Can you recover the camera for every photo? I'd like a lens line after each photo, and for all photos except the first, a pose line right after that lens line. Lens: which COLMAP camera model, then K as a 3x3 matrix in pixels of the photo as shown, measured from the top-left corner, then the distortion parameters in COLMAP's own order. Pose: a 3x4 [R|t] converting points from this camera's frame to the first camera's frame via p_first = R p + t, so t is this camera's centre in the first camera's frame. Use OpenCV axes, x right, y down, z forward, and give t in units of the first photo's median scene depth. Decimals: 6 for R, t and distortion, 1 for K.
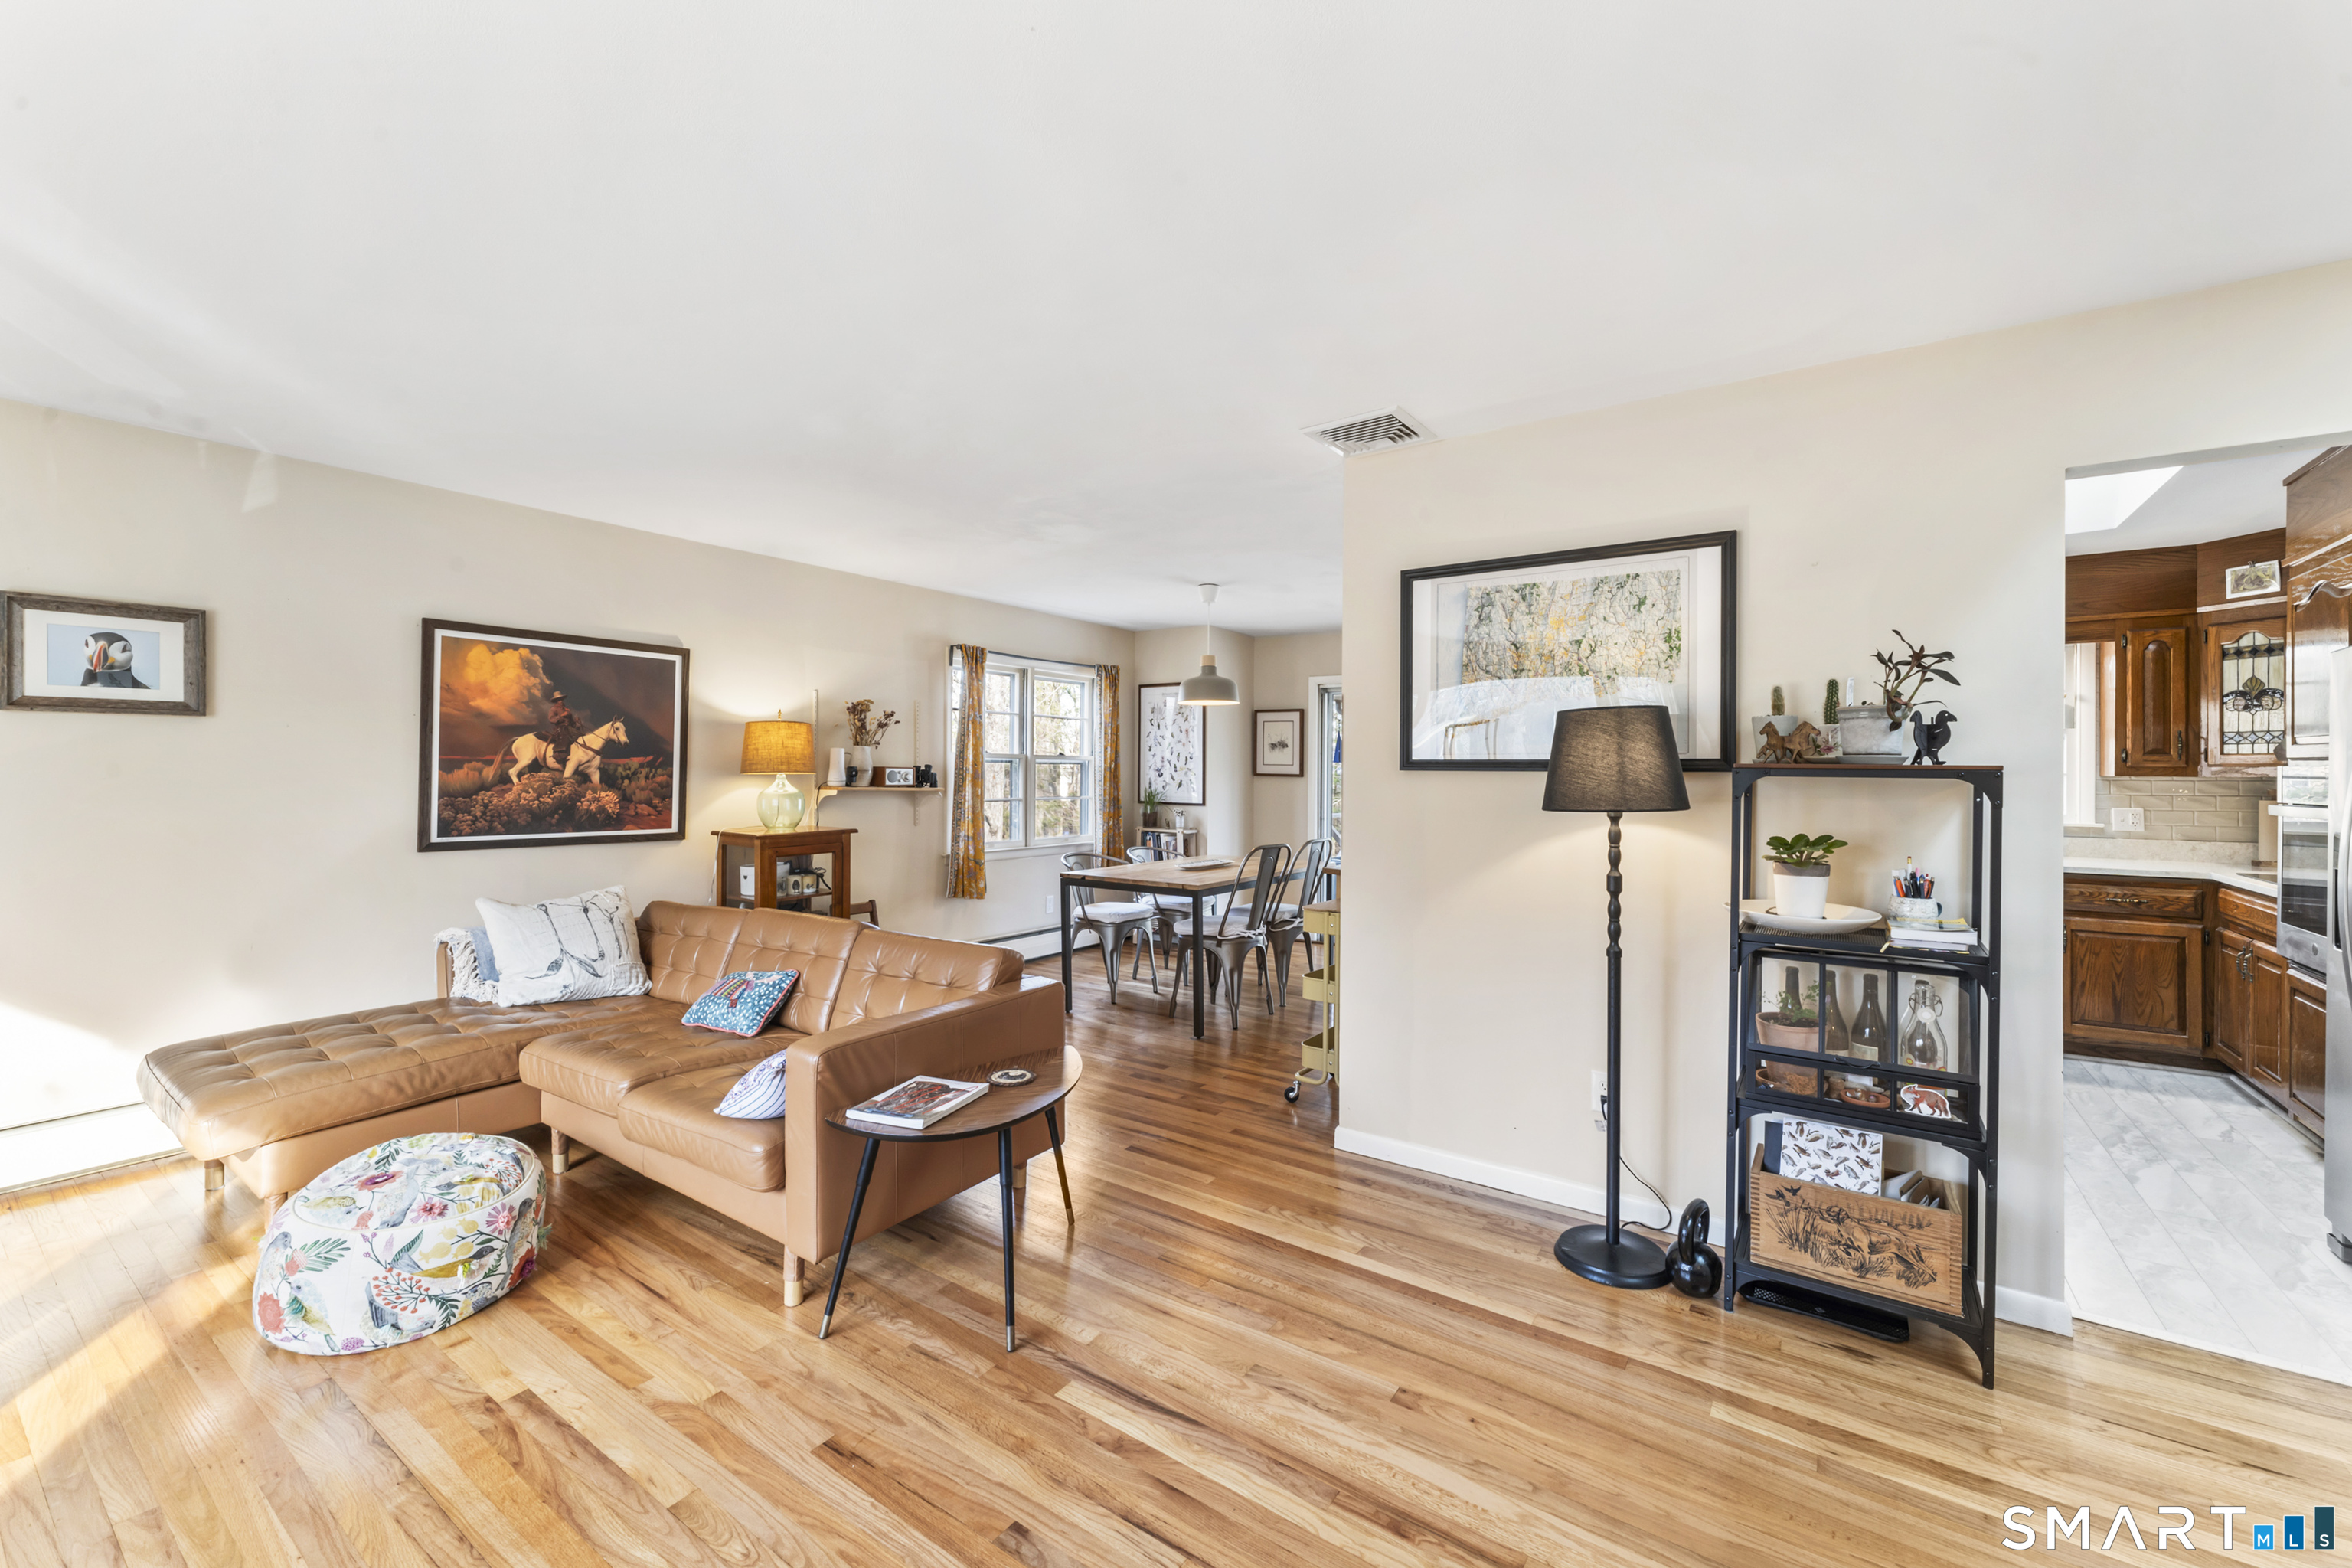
lens RADIAL K [[945.0, 0, 1178.7], [0, 945.0, 774.1], [0, 0, 1]] dist [0.000682, -0.000173]
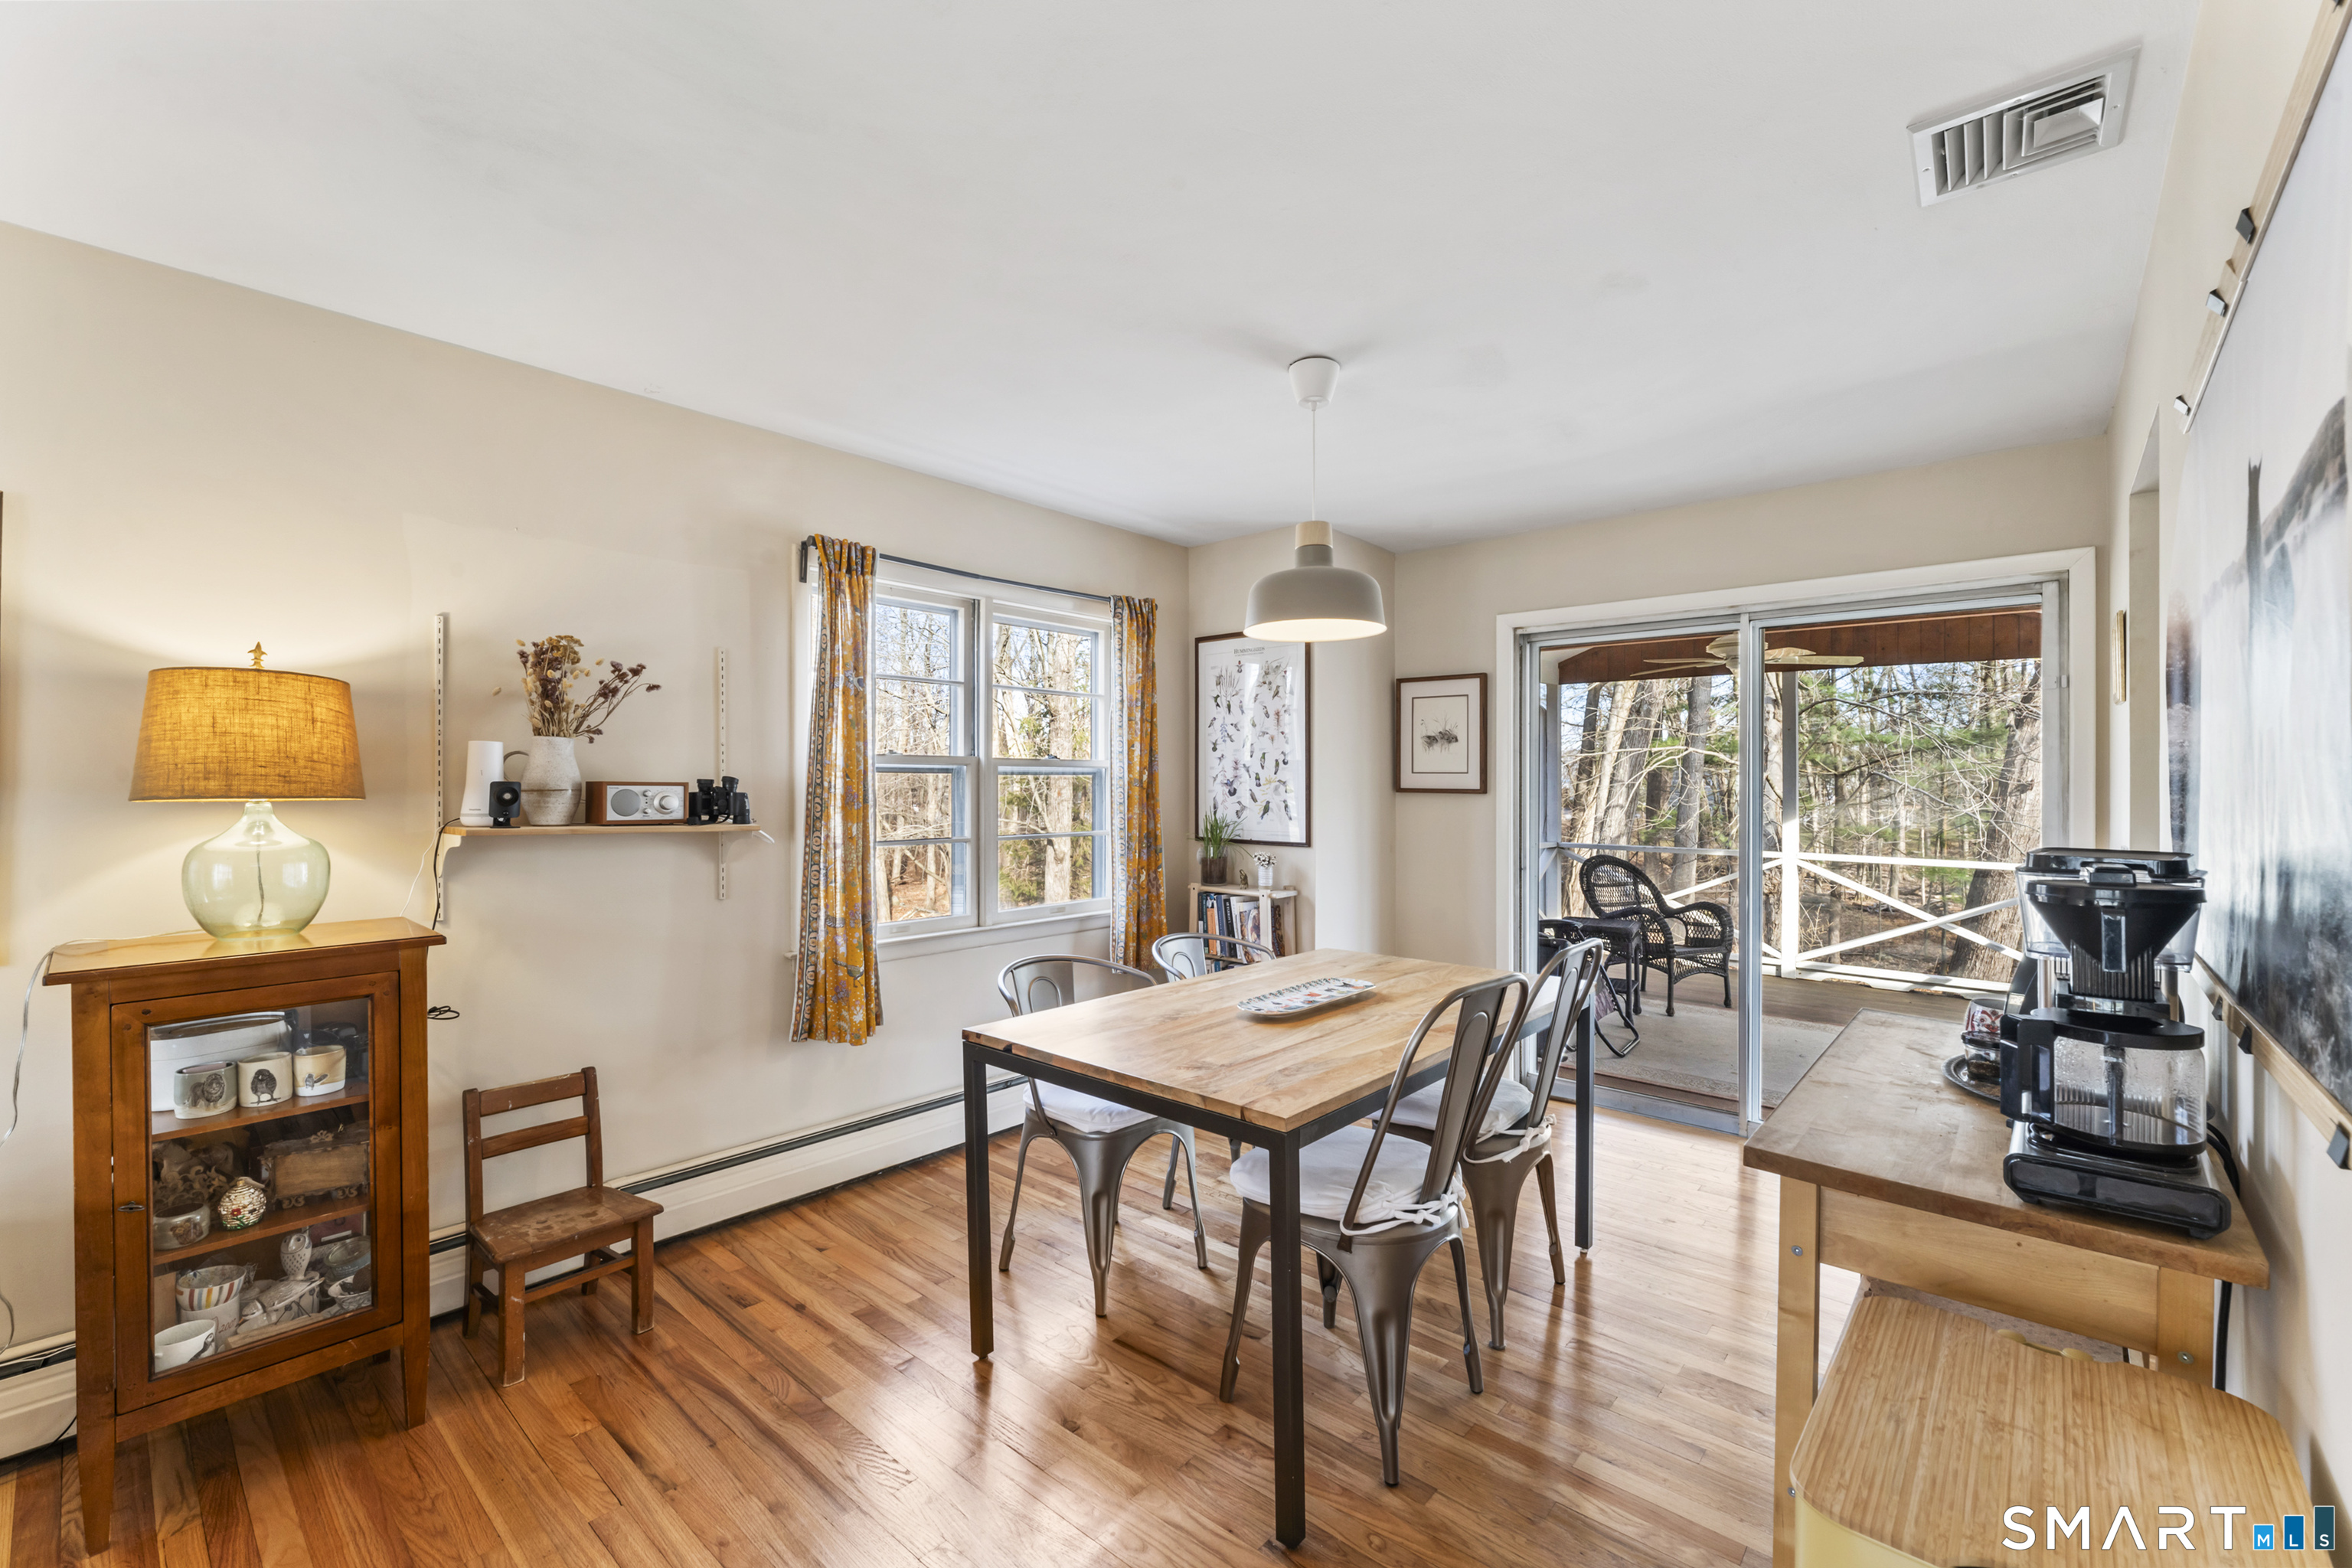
lens RADIAL K [[981.4, 0, 1166.9], [0, 981.4, 779.6], [0, 0, 1]] dist [0.000325, 0.000172]
pose [[0.992507, -0.007288, -0.121969, 0.016733], [0.006483, 0.999954, -0.006999, -0.003282], [0.122014, 0.006155, 0.992509, 0.478537]]
